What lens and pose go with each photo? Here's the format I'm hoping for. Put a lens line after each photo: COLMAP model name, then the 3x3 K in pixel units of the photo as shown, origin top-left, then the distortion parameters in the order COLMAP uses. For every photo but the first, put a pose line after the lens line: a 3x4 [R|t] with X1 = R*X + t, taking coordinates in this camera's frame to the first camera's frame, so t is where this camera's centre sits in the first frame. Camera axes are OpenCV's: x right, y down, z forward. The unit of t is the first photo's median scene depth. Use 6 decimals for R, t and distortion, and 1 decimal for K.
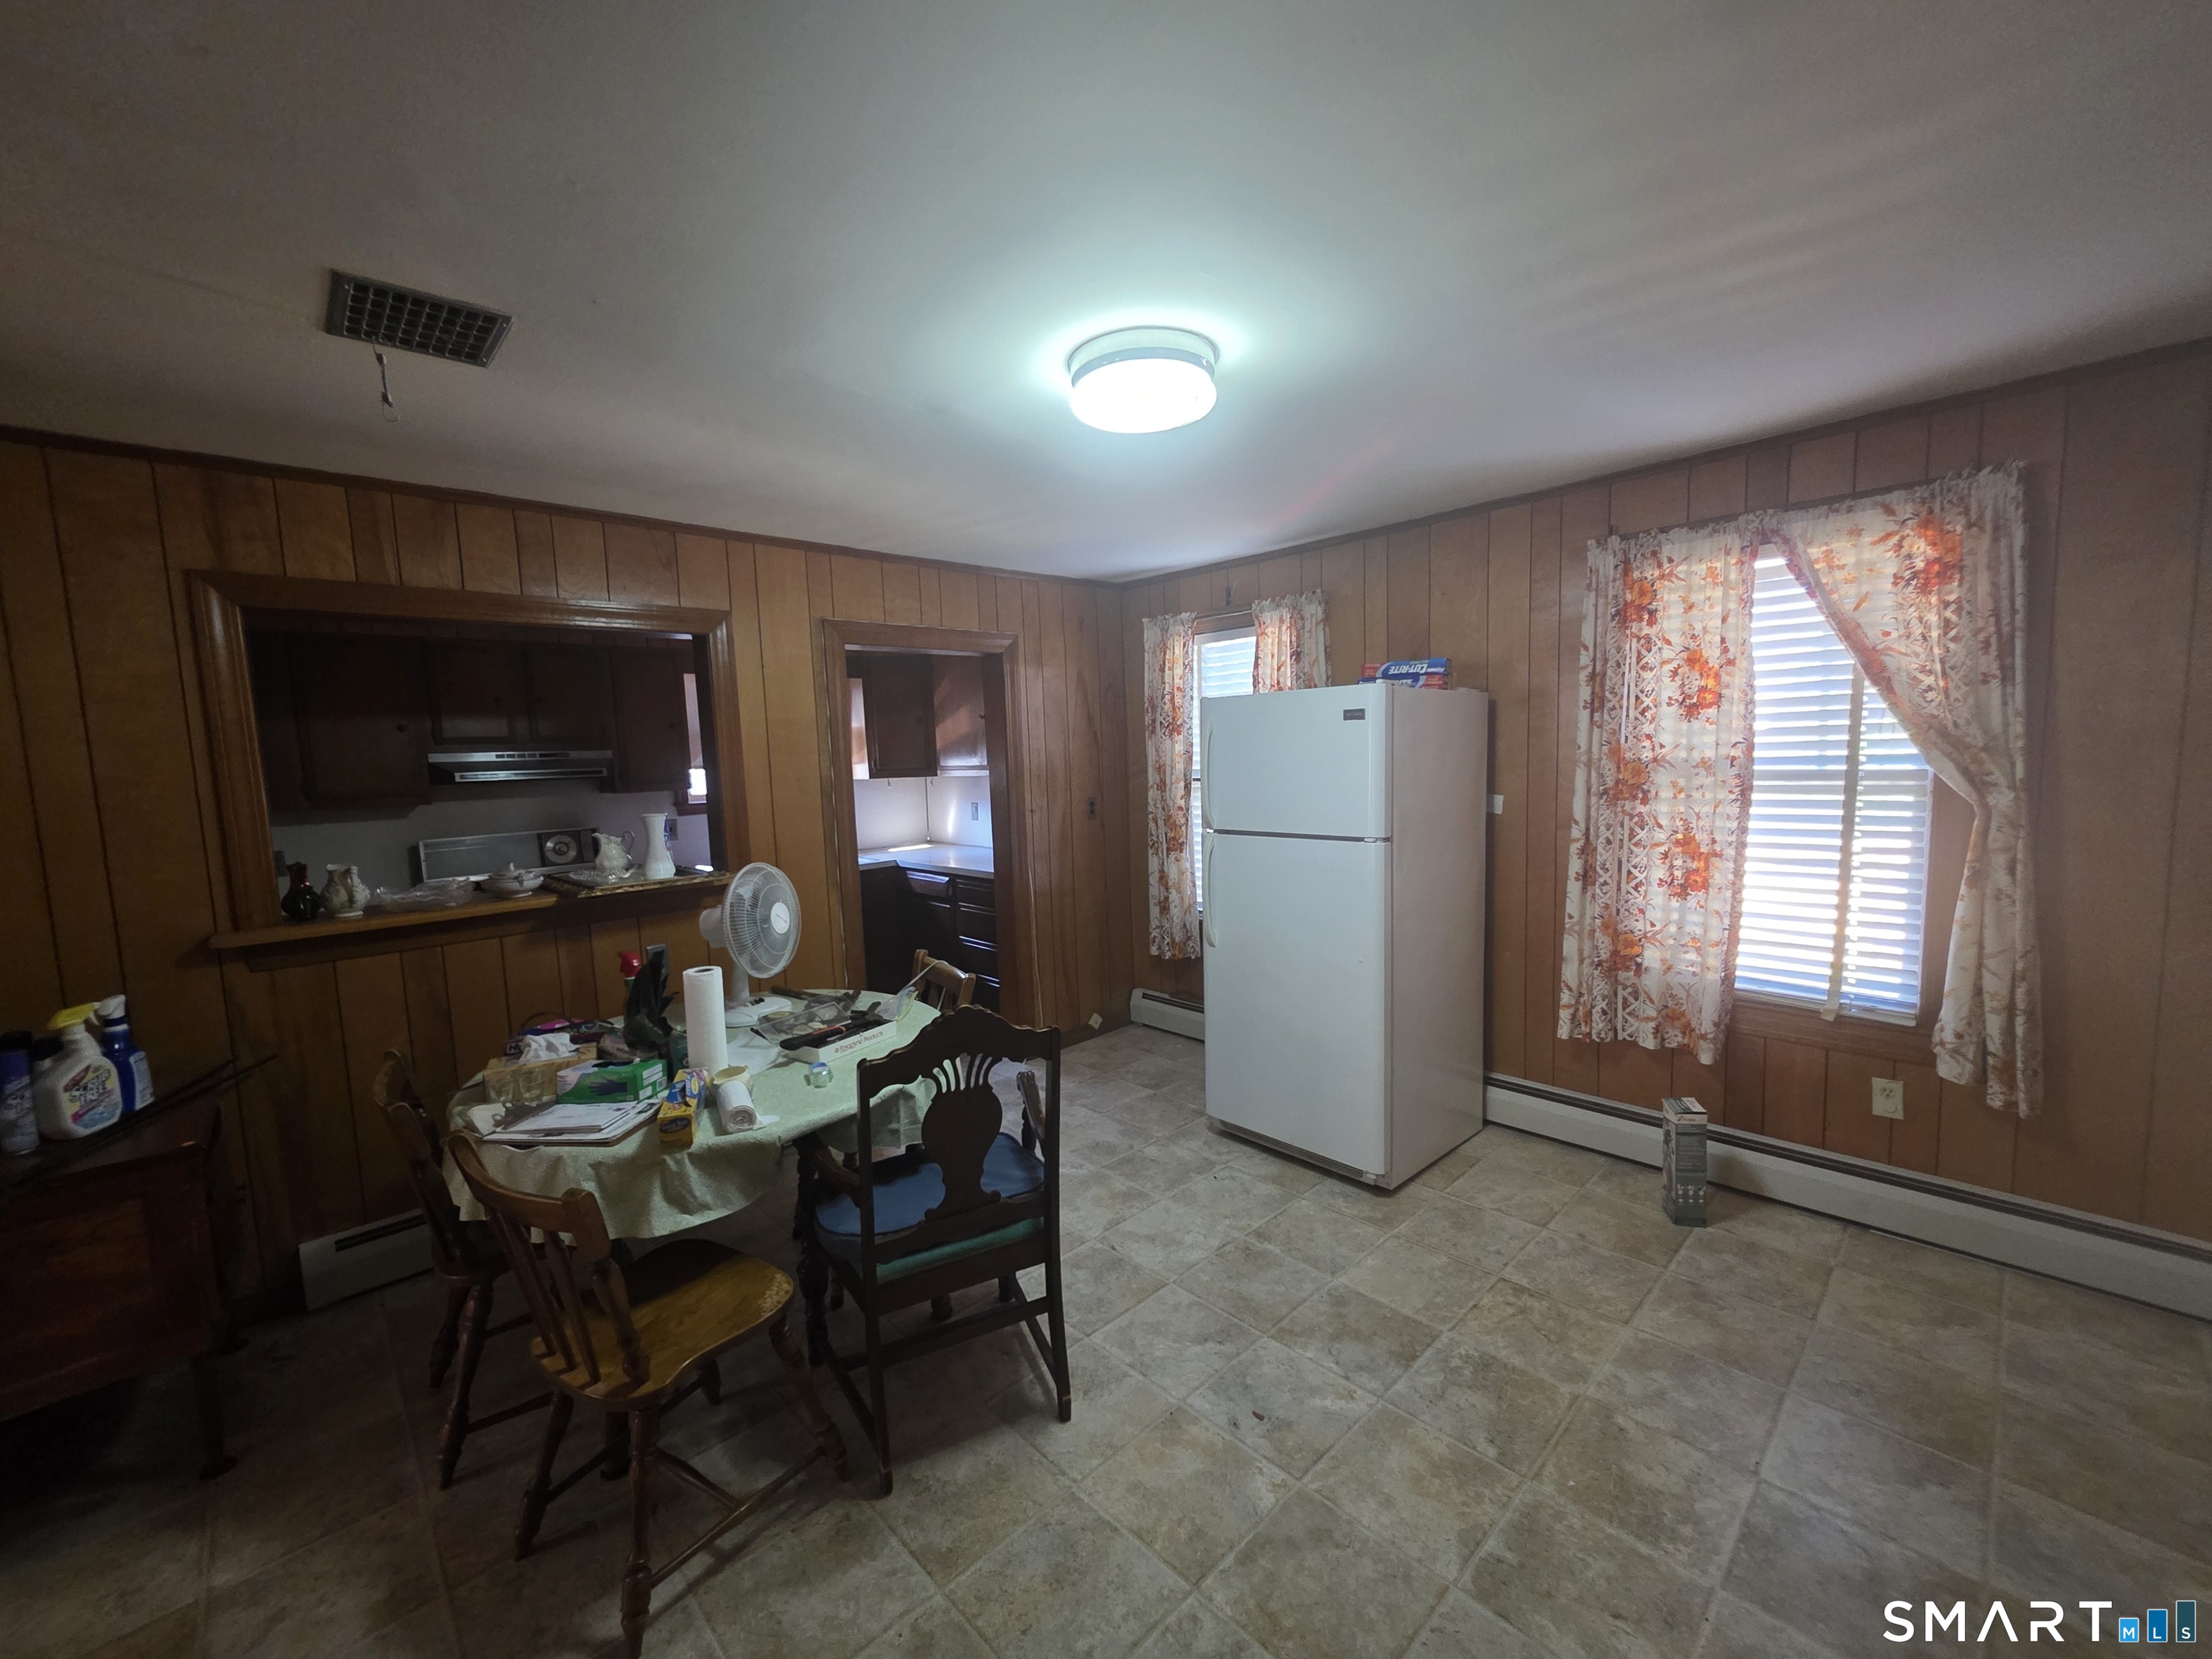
lens RADIAL K [[884.8, 0, 1104.9], [0, 884.8, 839.8], [0, 0, 1]] dist [0.001712, 0.000165]
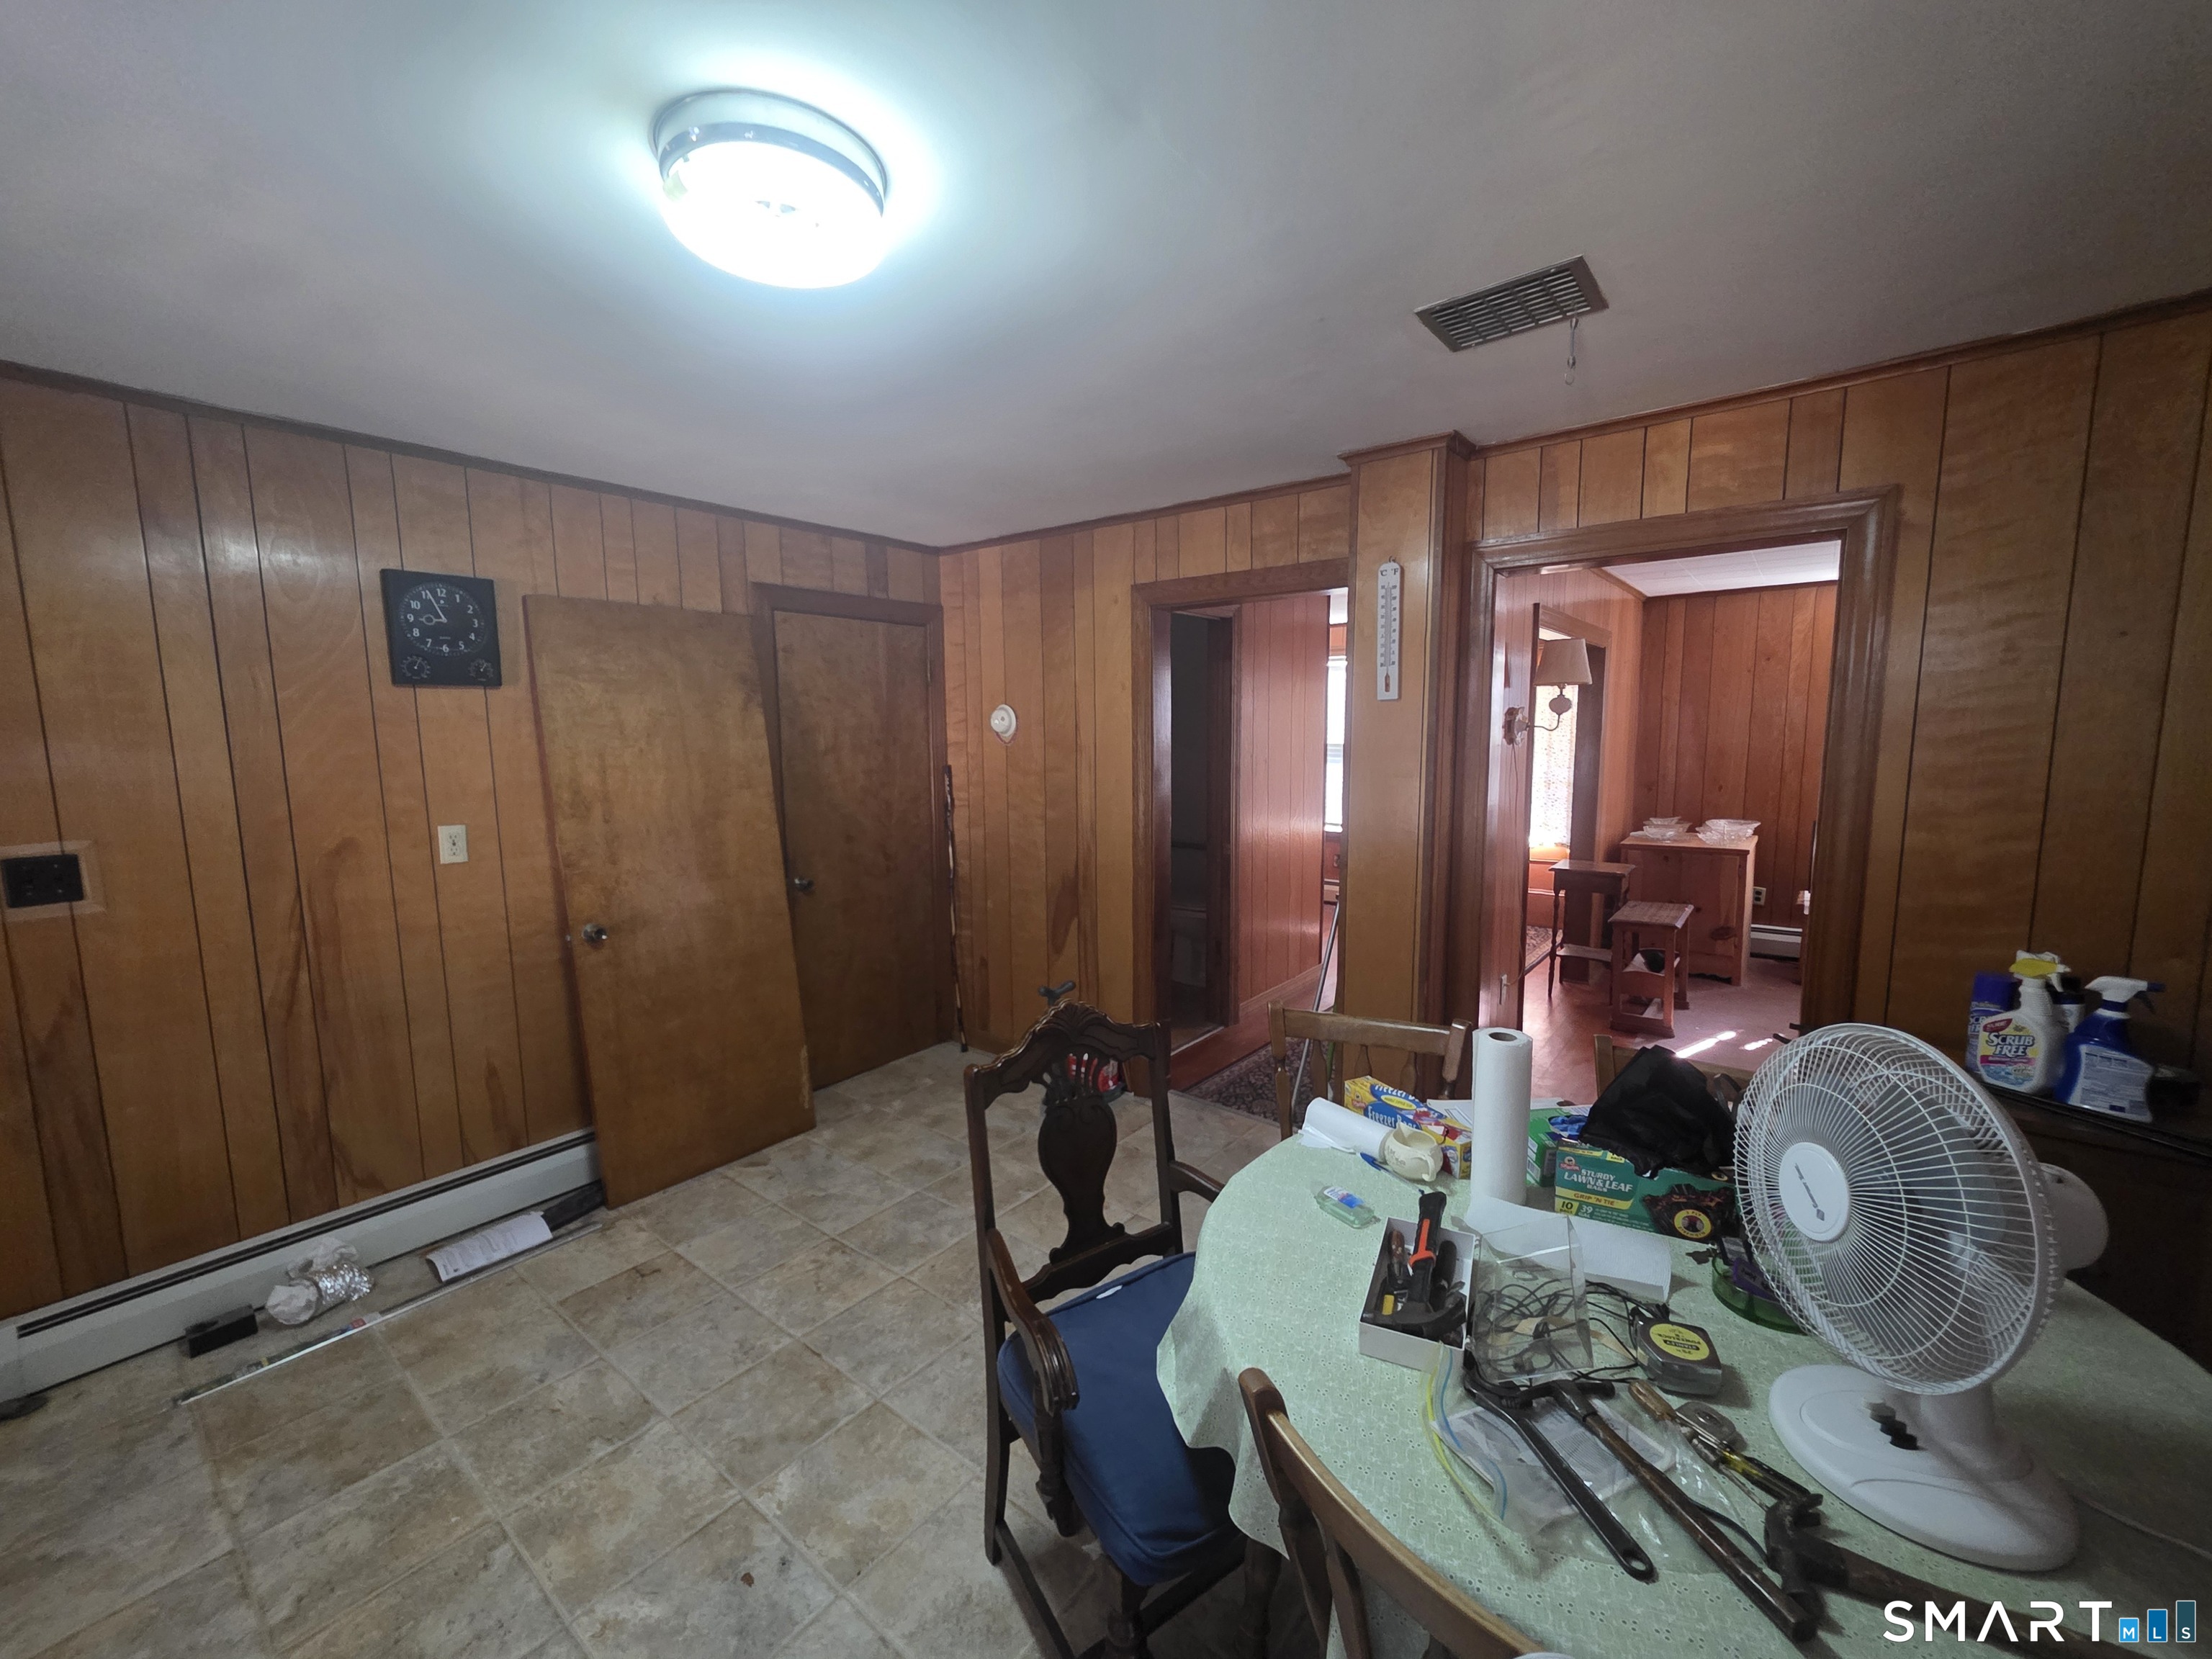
lens RADIAL K [[896.0, 0, 1106.0], [0, 896.0, 829.5], [0, 0, 1]] dist [0.003275, 0.000100]
pose [[-0.989282, 0.061287, -0.132536, -0.080807], [0.030929, 0.975011, 0.219995, -0.178386], [0.142707, 0.213538, -0.966456, 1.713780]]
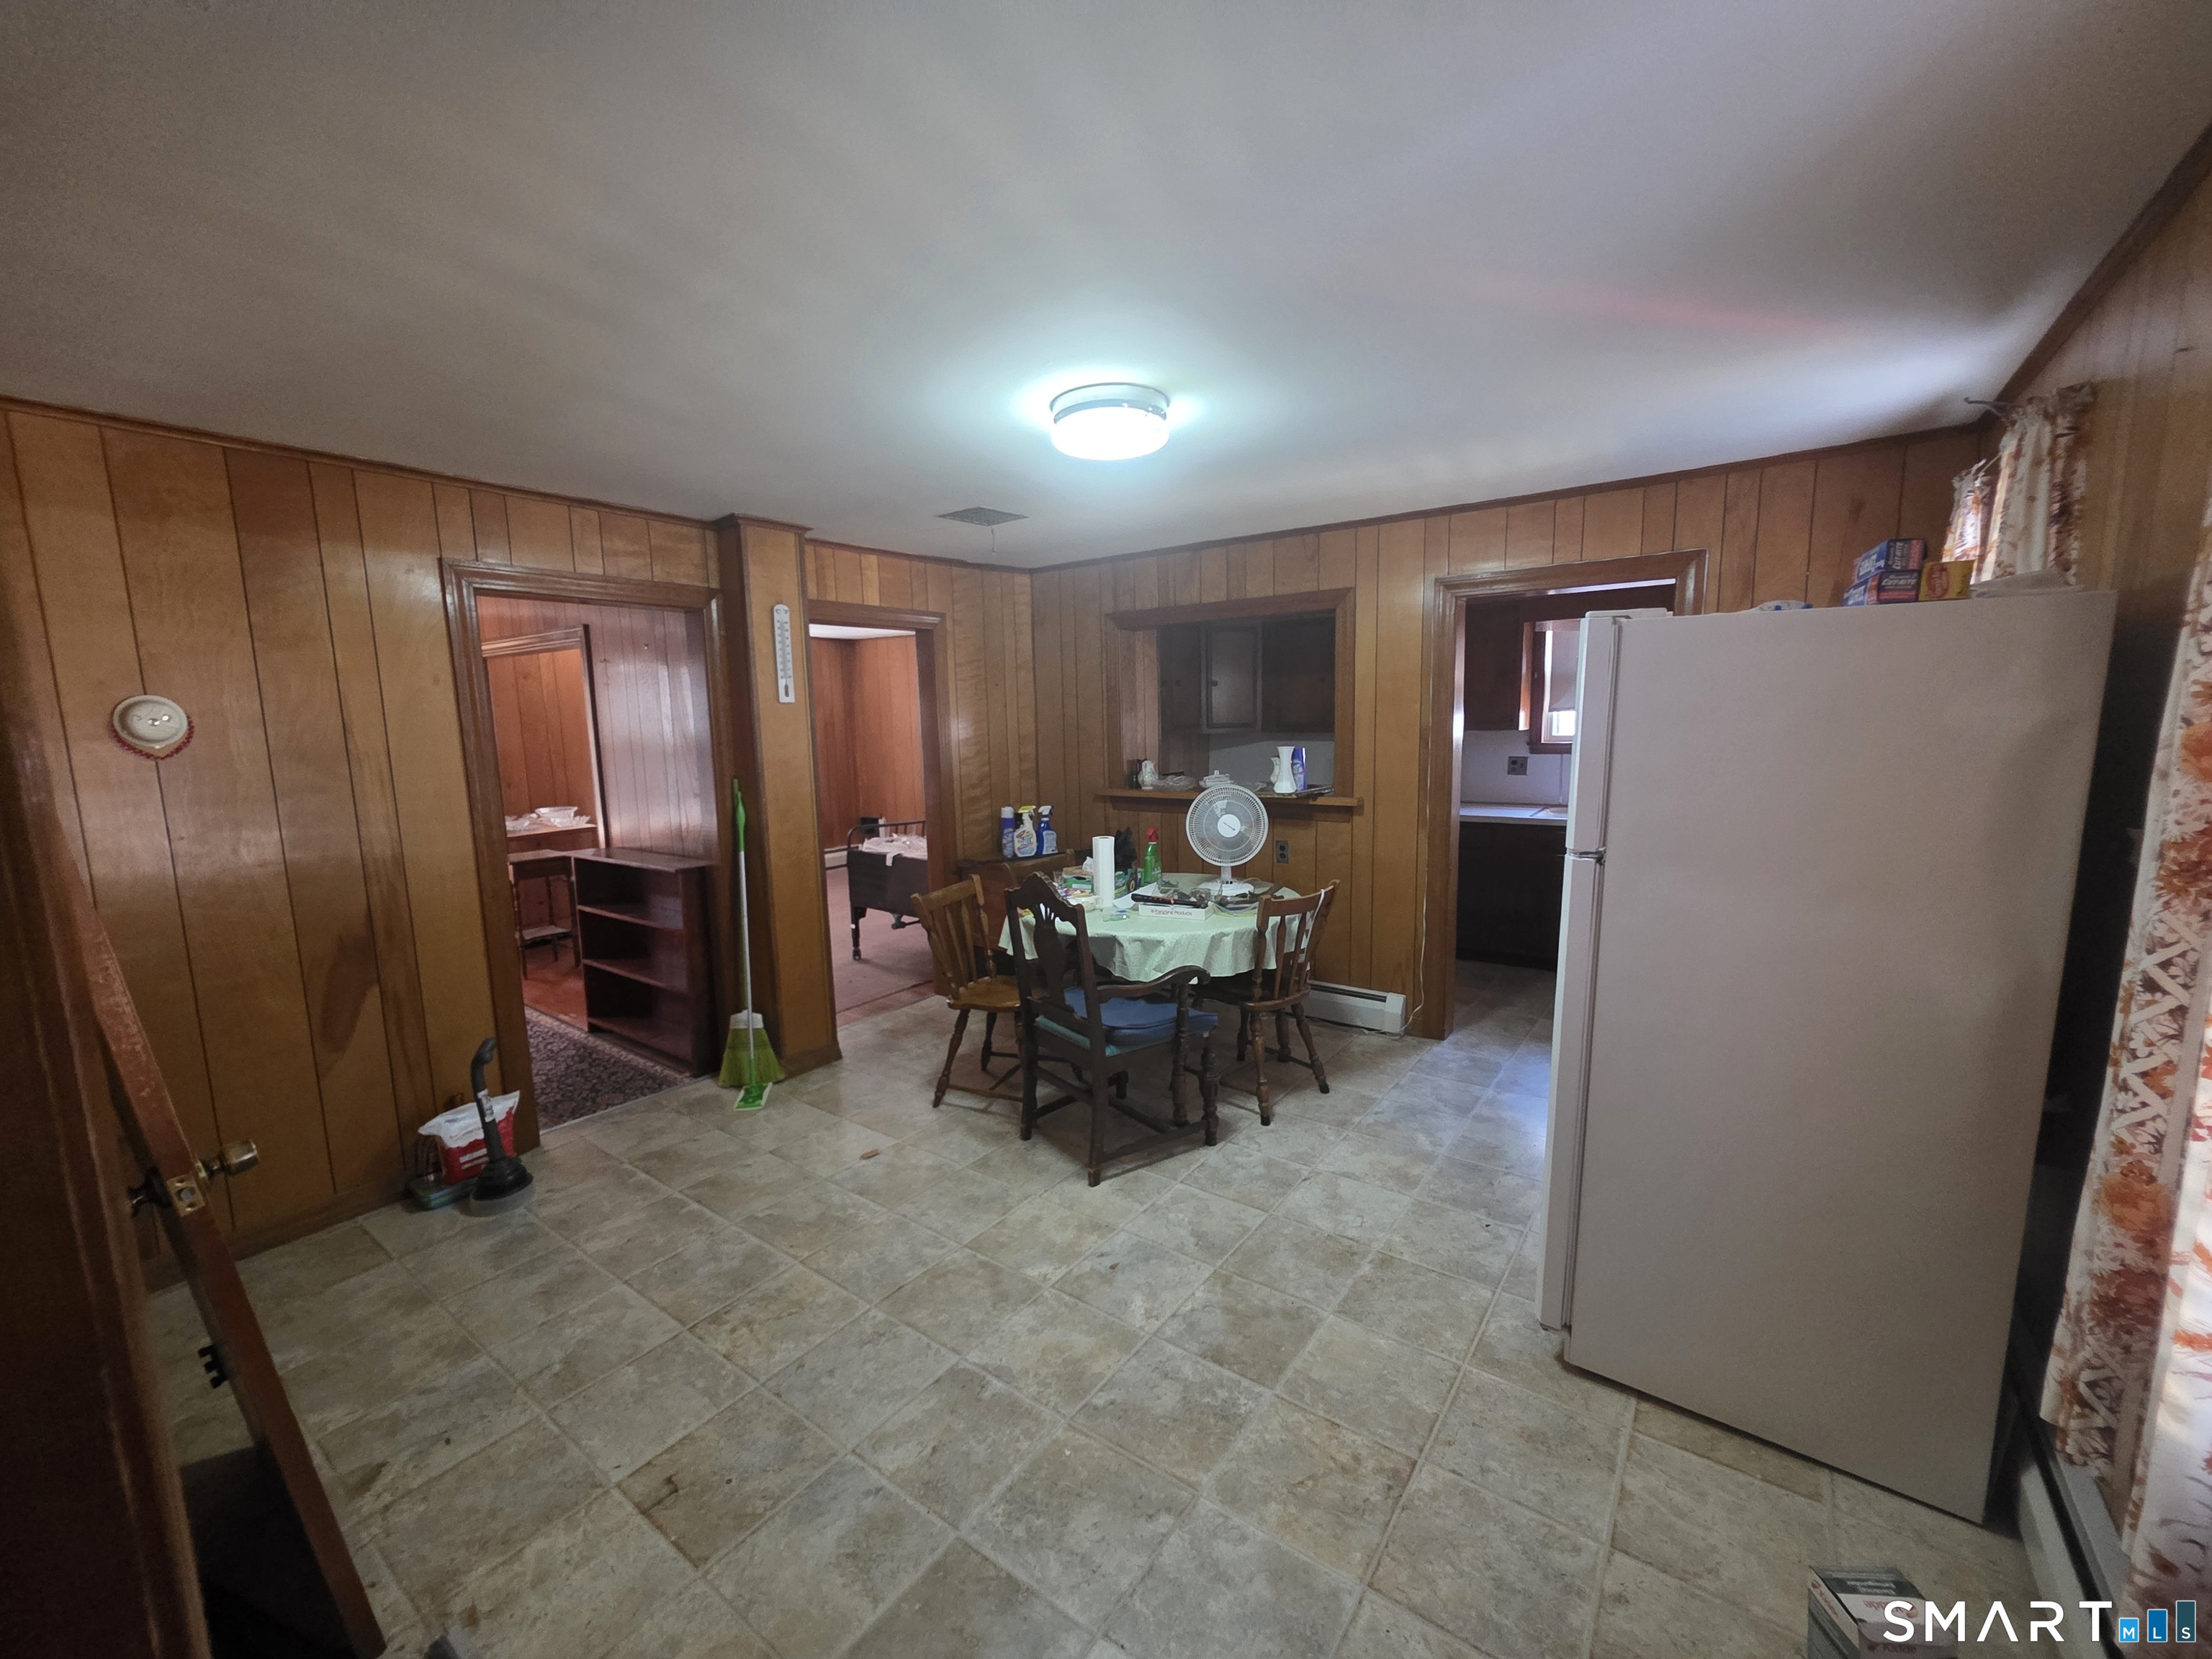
lens RADIAL K [[884.8, 0, 1104.9], [0, 884.8, 839.8], [0, 0, 1]] dist [0.001712, 0.000165]
pose [[0.179844, 0.168230, -0.969203, 1.279366], [-0.085962, 0.984186, 0.154879, -0.119333], [0.979932, 0.055460, 0.191462, 0.734590]]
